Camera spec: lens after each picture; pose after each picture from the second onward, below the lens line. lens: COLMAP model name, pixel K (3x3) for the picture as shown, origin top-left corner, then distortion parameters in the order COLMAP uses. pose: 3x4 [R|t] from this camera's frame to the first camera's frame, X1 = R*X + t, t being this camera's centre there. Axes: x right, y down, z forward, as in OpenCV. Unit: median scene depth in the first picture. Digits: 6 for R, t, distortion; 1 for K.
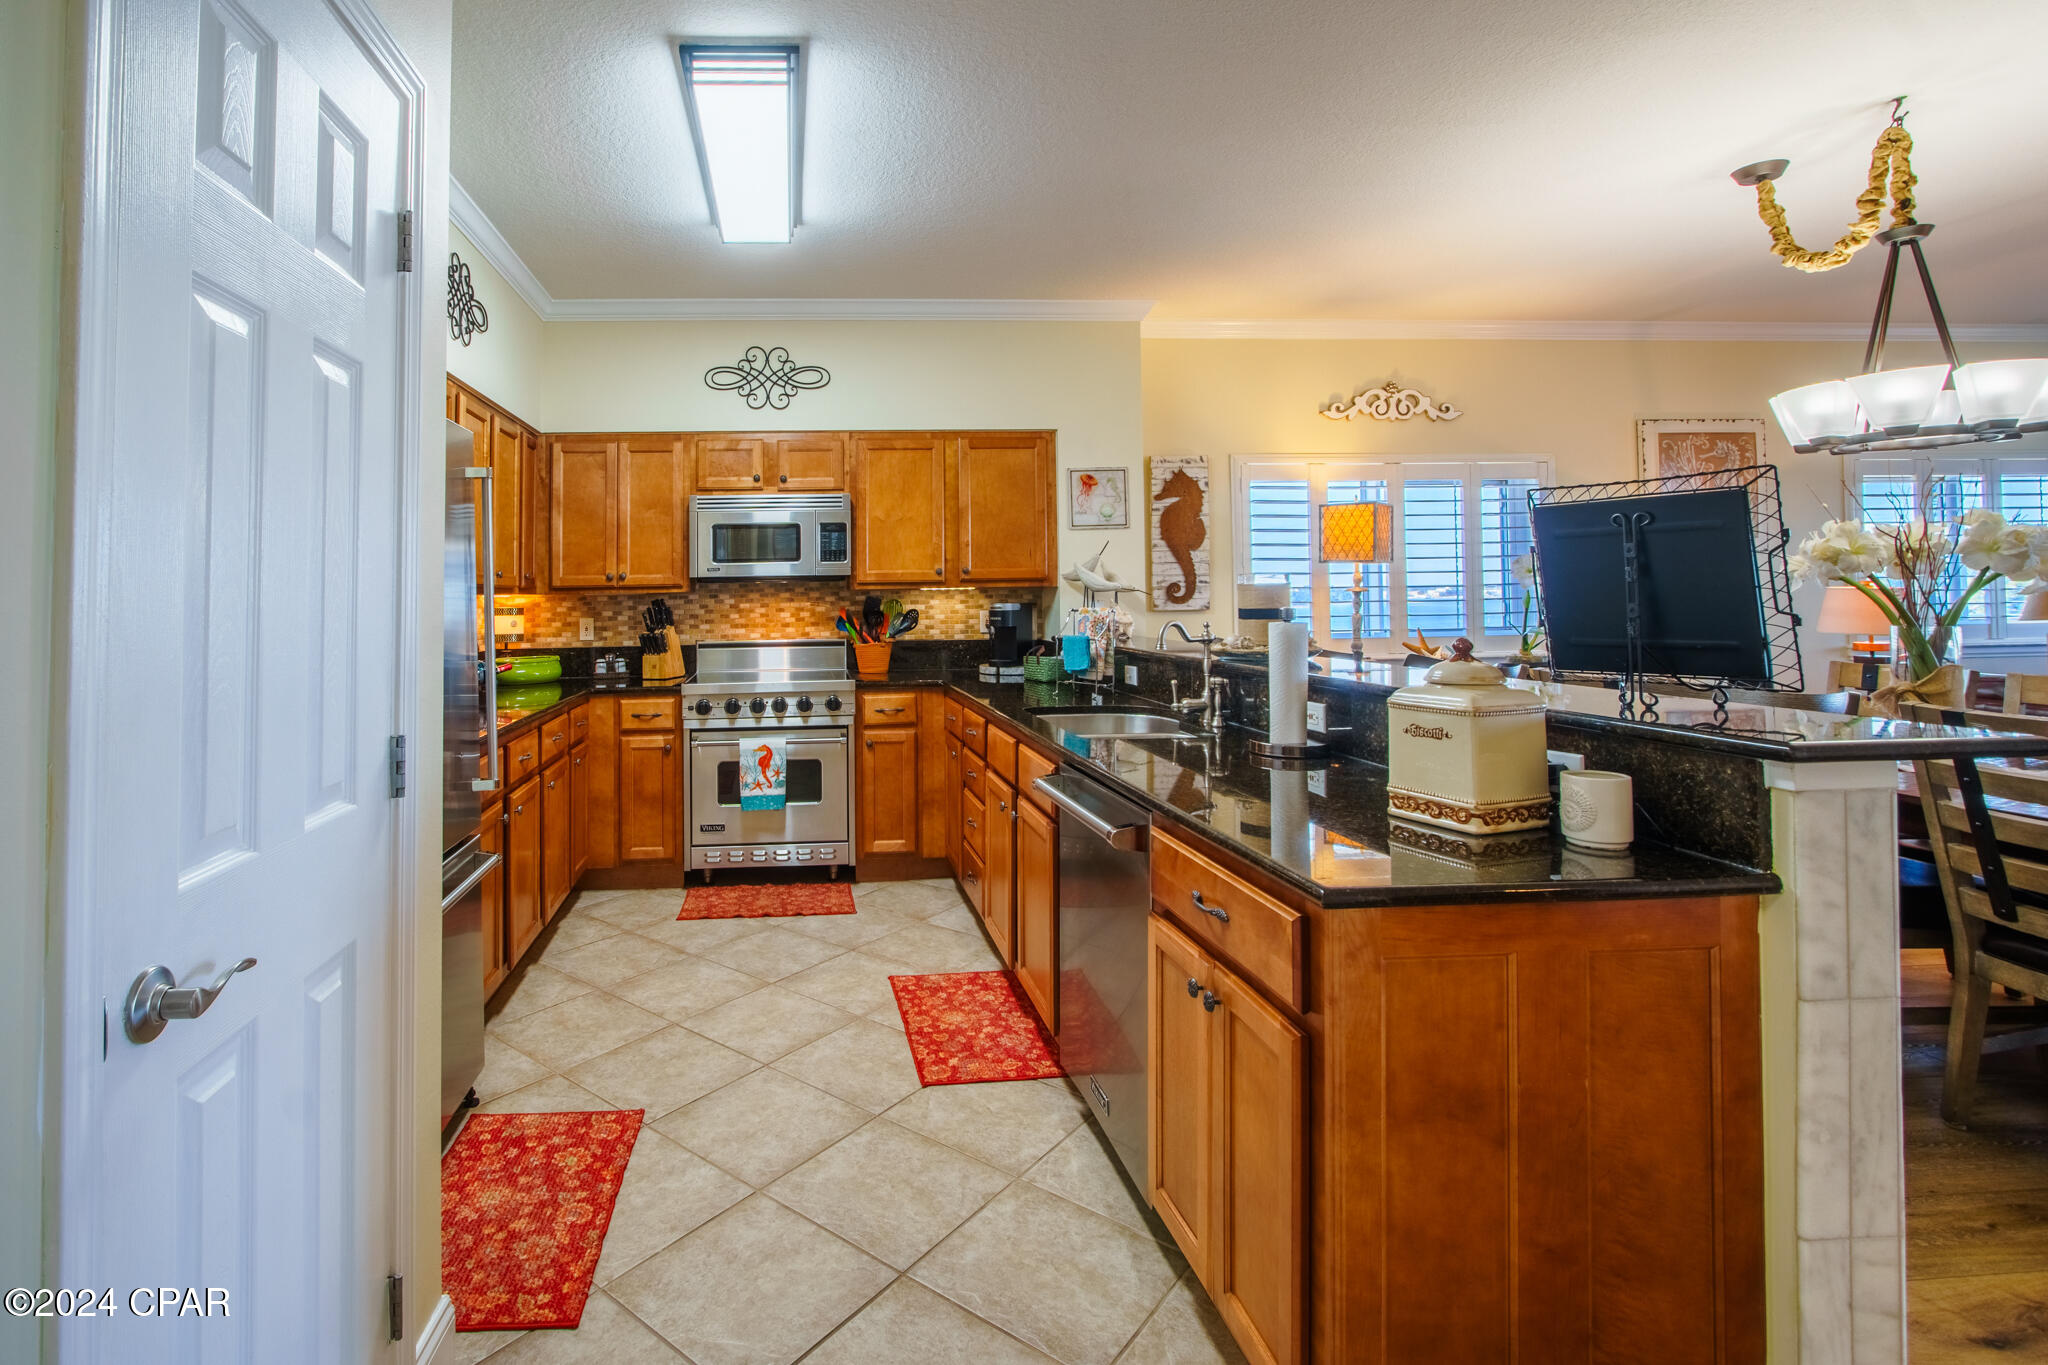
lens RADIAL K [[999.3, 0, 1020.9], [0, 999.3, 567.3], [0, 0, 1]] dist [-0.015417, -0.000065]
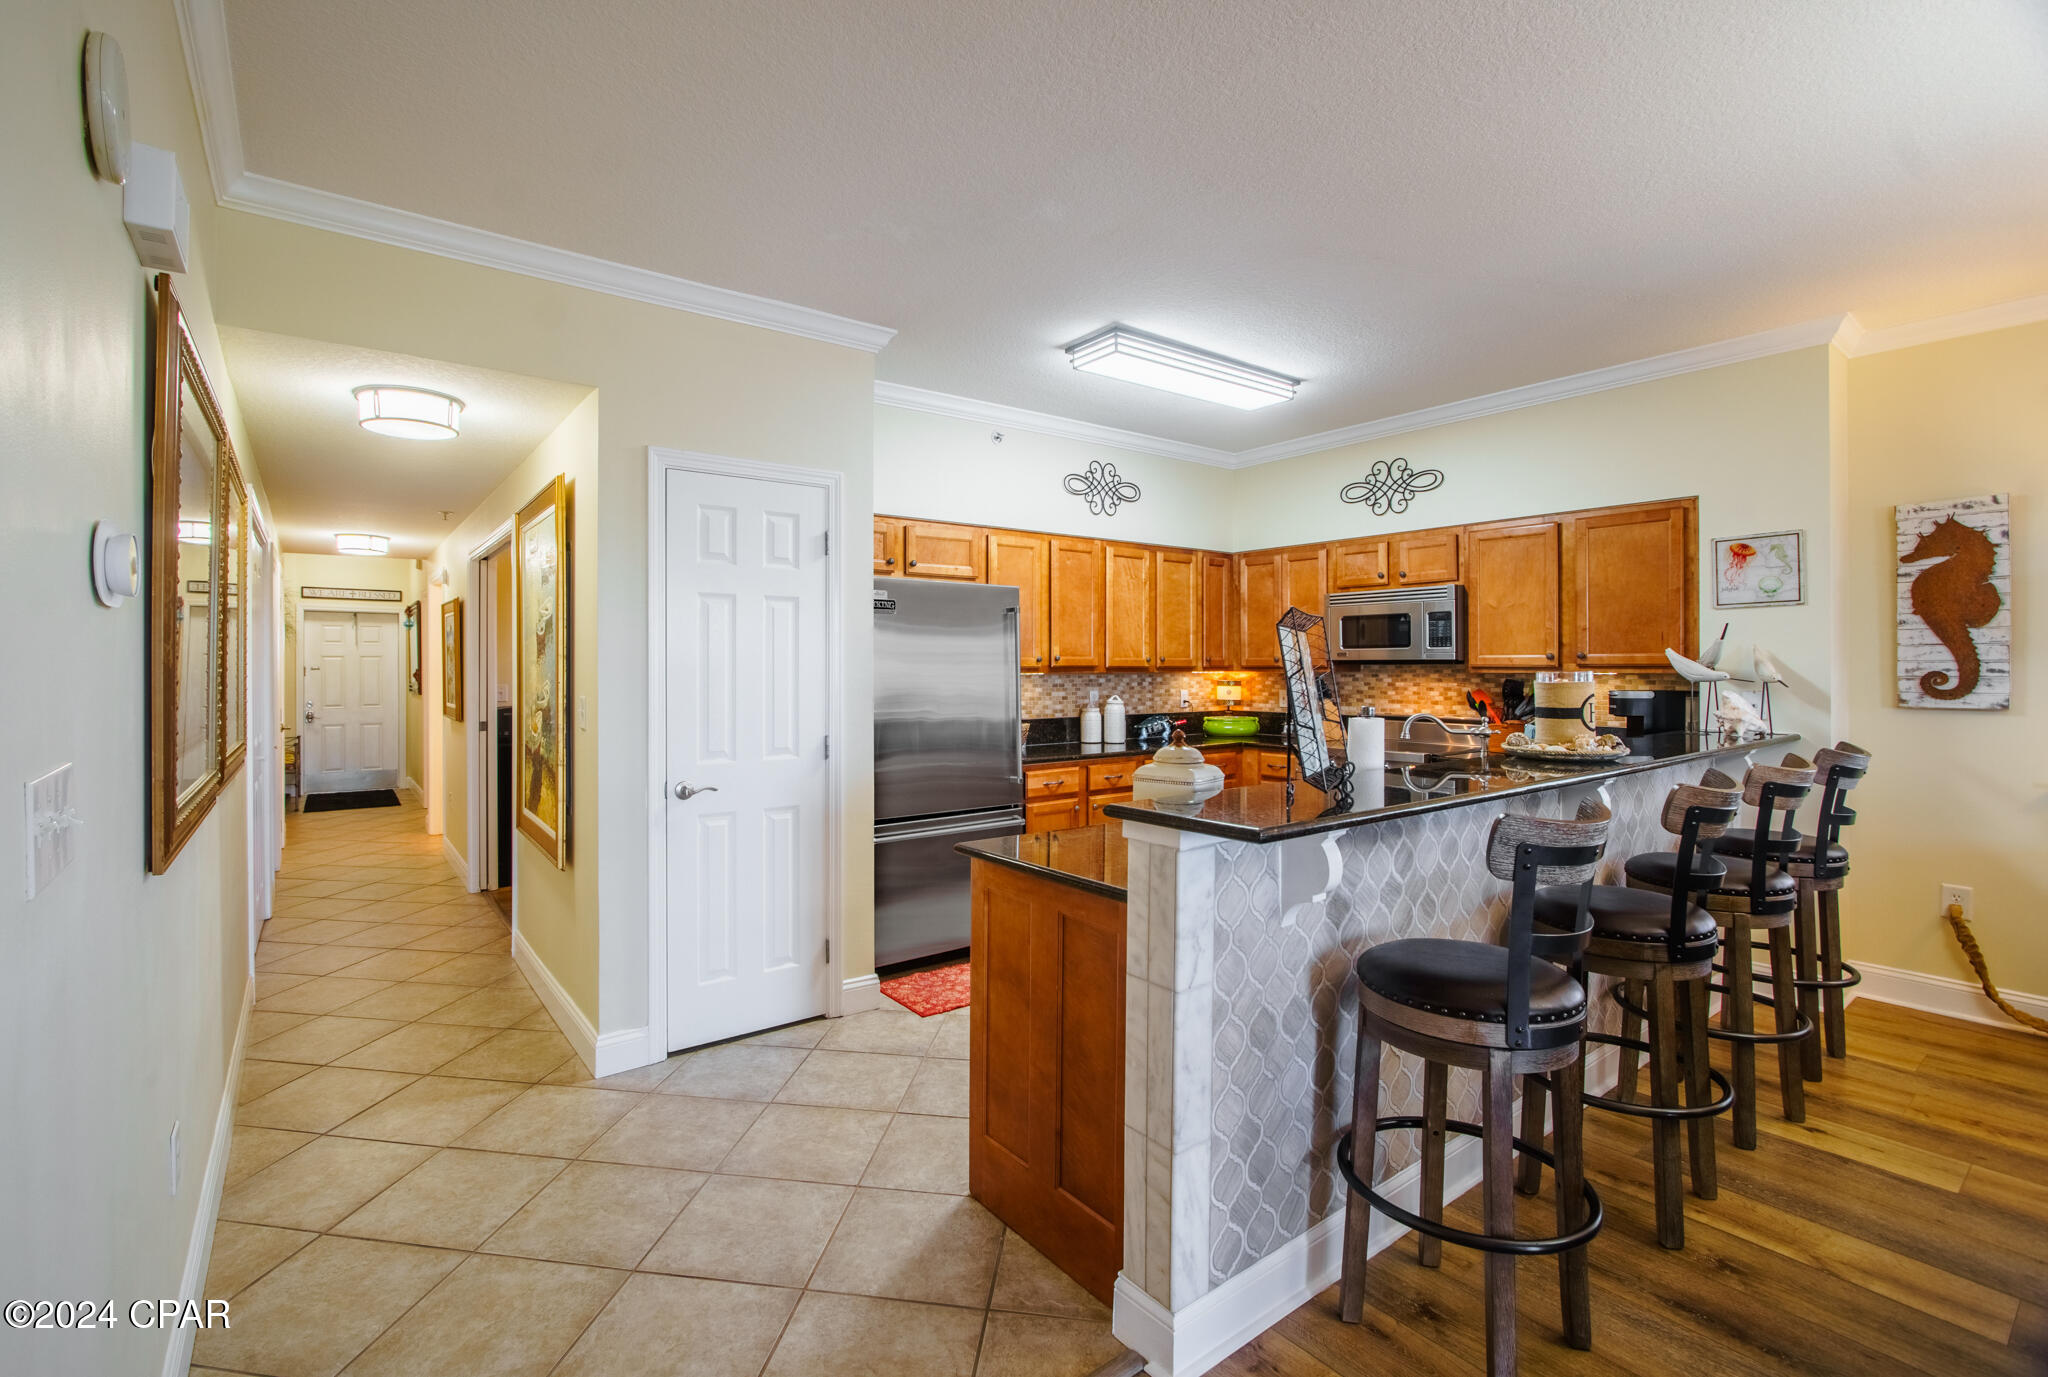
lens RADIAL K [[938.5, 0, 966.1], [0, 938.5, 658.7], [0, 0, 1]] dist [-0.001384, 0.000089]
pose [[0.527009, 0.008229, -0.849820, 0.399336], [0.014518, 0.999720, 0.018684, -0.019175], [0.849736, -0.022185, 0.526742, 0.012649]]
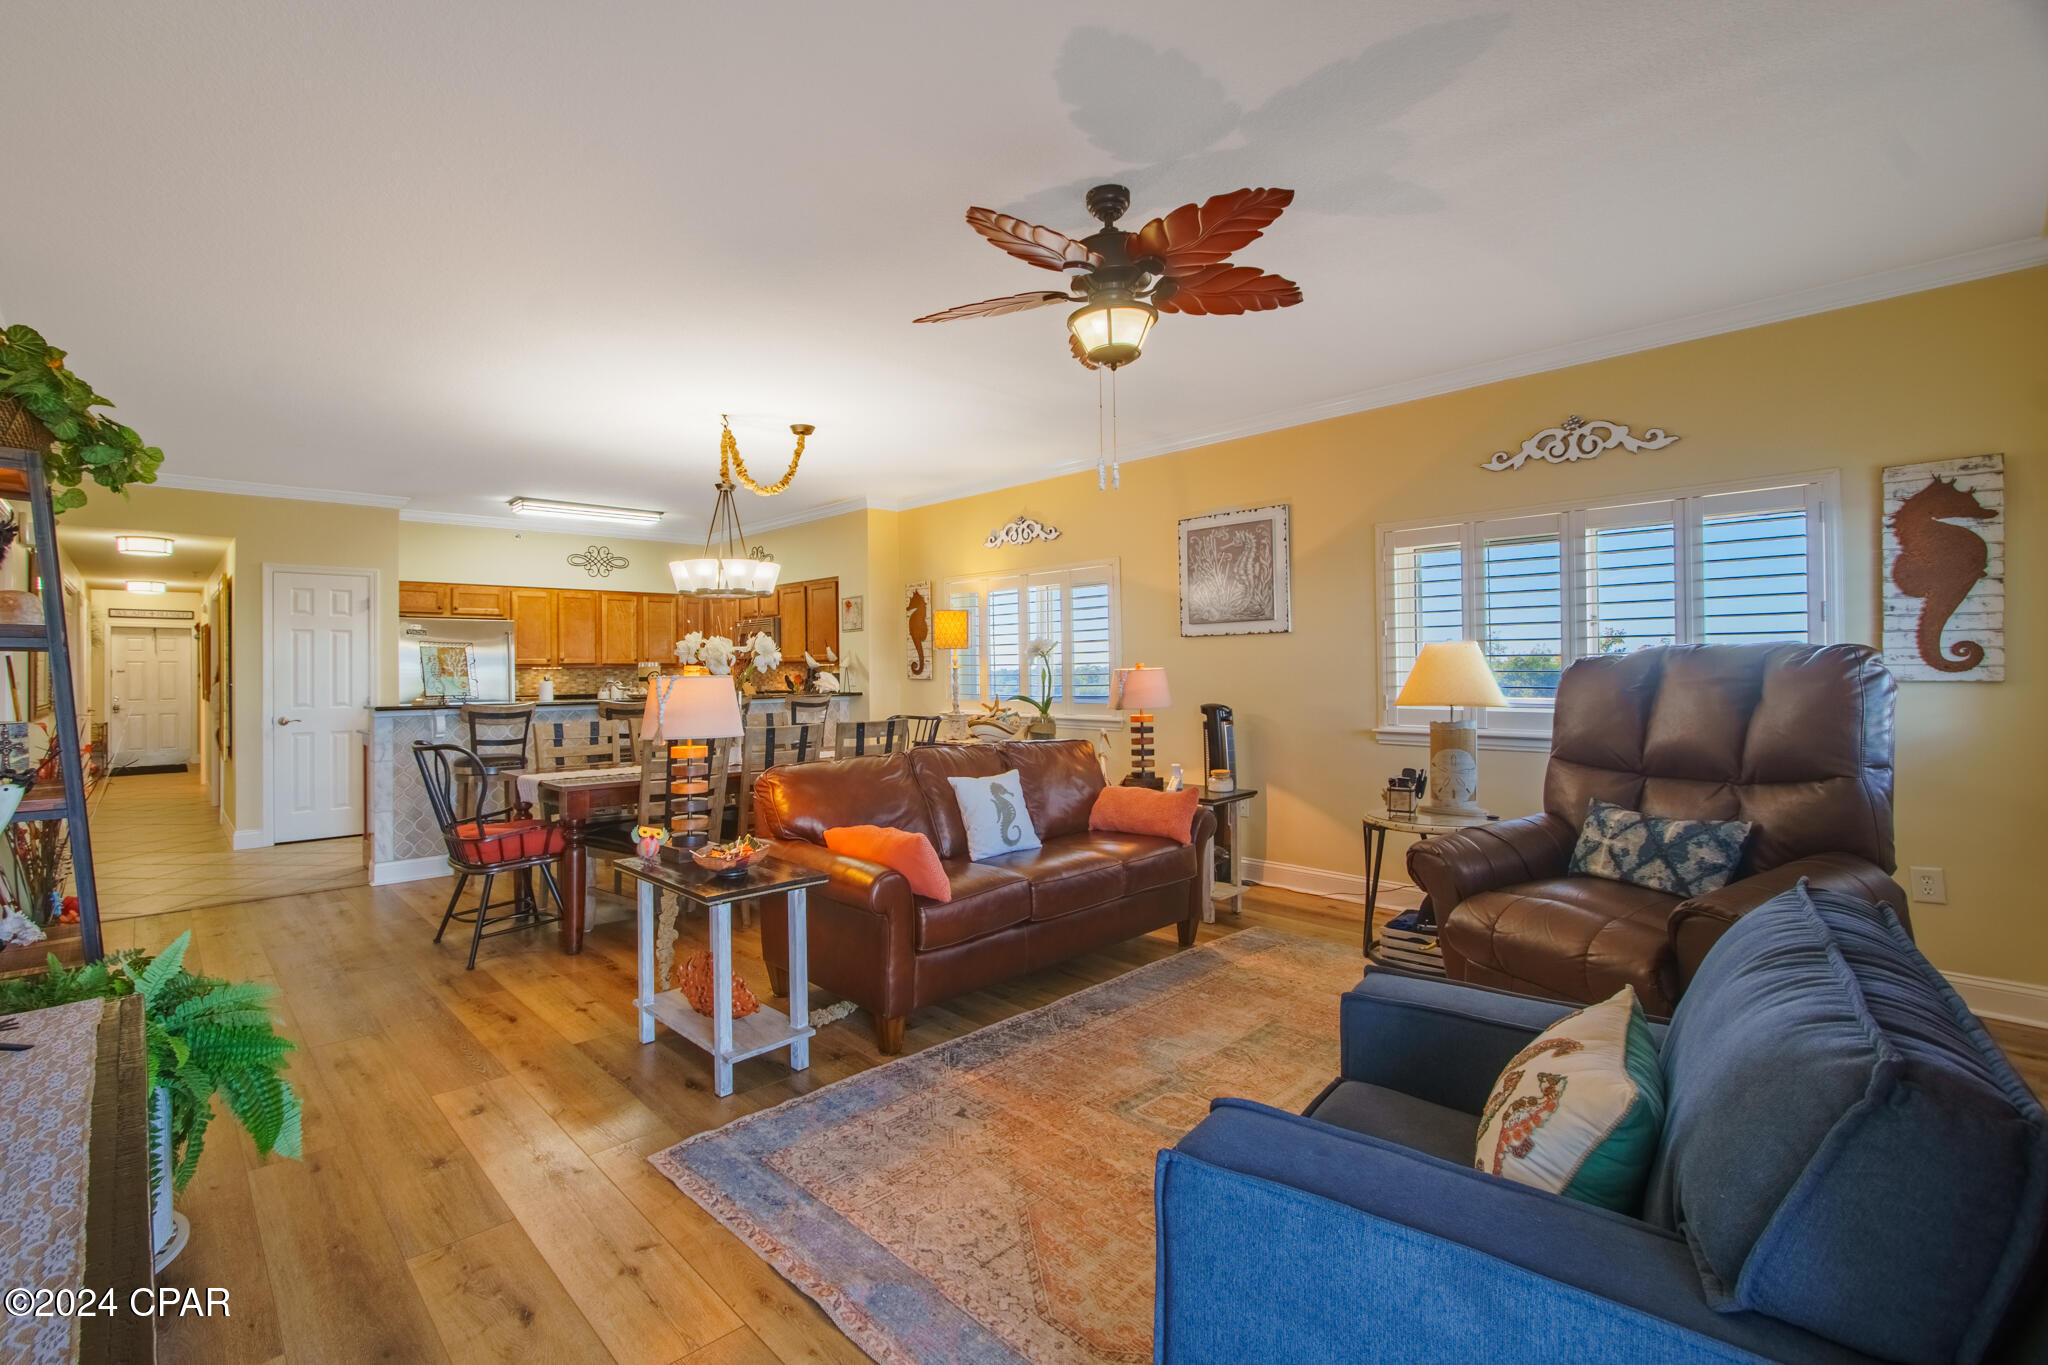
lens RADIAL K [[927.7, 0, 974.2], [0, 927.7, 664.9], [0, 0, 1]] dist [-0.003794, -0.000022]
pose [[0.618155, 0.005486, -0.786037, 1.510009], [0.022412, 0.999446, 0.024601, -0.015301], [0.785737, -0.032824, 0.617689, 0.164850]]
